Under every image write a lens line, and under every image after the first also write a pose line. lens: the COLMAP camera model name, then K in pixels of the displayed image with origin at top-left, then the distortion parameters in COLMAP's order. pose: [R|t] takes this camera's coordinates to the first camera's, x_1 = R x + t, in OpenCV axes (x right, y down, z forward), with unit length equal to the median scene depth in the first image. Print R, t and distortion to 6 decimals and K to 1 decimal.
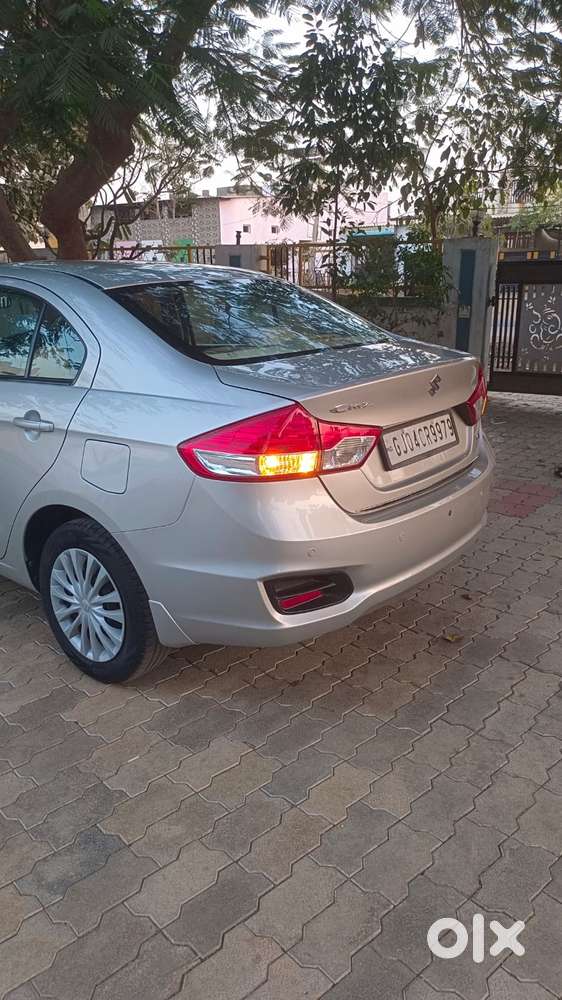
lens RADIAL K [[747.5, 0, 281.0], [0, 747.5, 500.0], [0, 0, 1]] dist [0.051374, -0.062816]
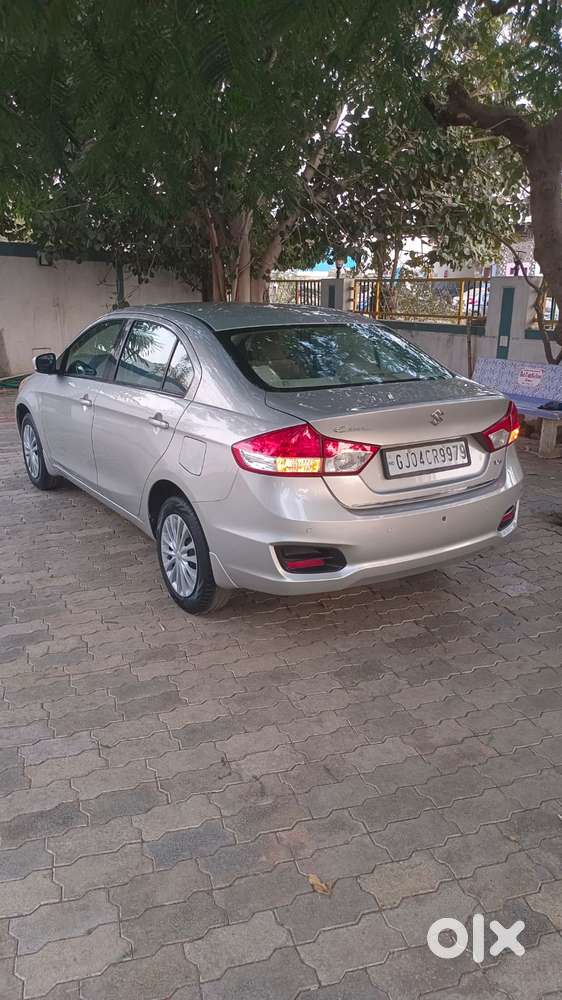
lens RADIAL K [[747.5, 0, 281.0], [0, 747.5, 500.0], [0, 0, 1]] dist [0.051374, -0.062816]
pose [[0.948849, 0.111949, -0.295216, 0.358791], [-0.114635, 0.993373, 0.008250, 0.008025], [0.294184, 0.026014, 0.955395, -0.317441]]
